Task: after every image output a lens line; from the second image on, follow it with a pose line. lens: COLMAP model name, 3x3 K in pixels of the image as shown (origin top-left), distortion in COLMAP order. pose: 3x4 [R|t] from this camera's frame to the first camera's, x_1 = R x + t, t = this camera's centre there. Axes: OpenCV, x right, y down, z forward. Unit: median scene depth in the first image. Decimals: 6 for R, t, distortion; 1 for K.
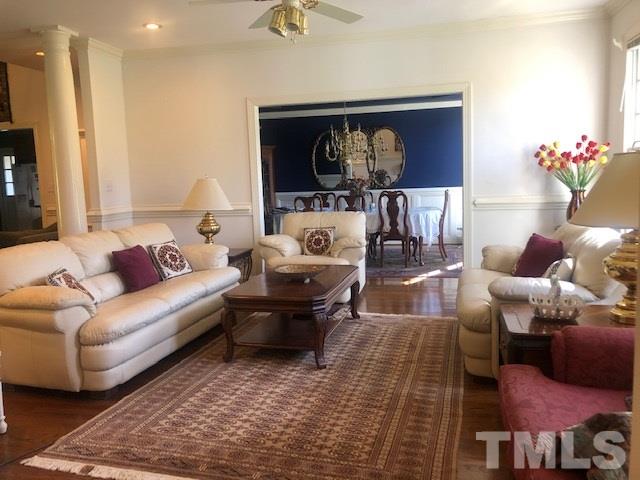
lens RADIAL K [[547.8, 0, 320.0], [0, 547.8, 240.0], [0, 0, 1]] dist [0.015350, -0.018069]
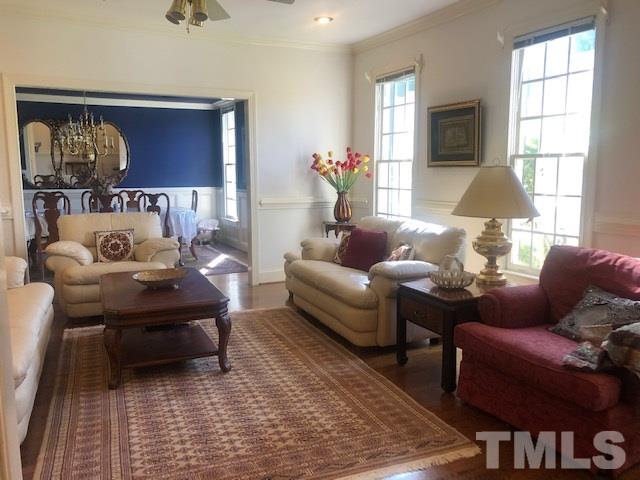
lens RADIAL K [[547.8, 0, 320.0], [0, 547.8, 240.0], [0, 0, 1]] dist [0.015350, -0.018069]
pose [[0.753826, -0.047980, 0.655319, -0.518560], [0.050588, 0.998608, 0.014922, -0.005734], [-0.655123, 0.021903, 0.755204, 0.154820]]
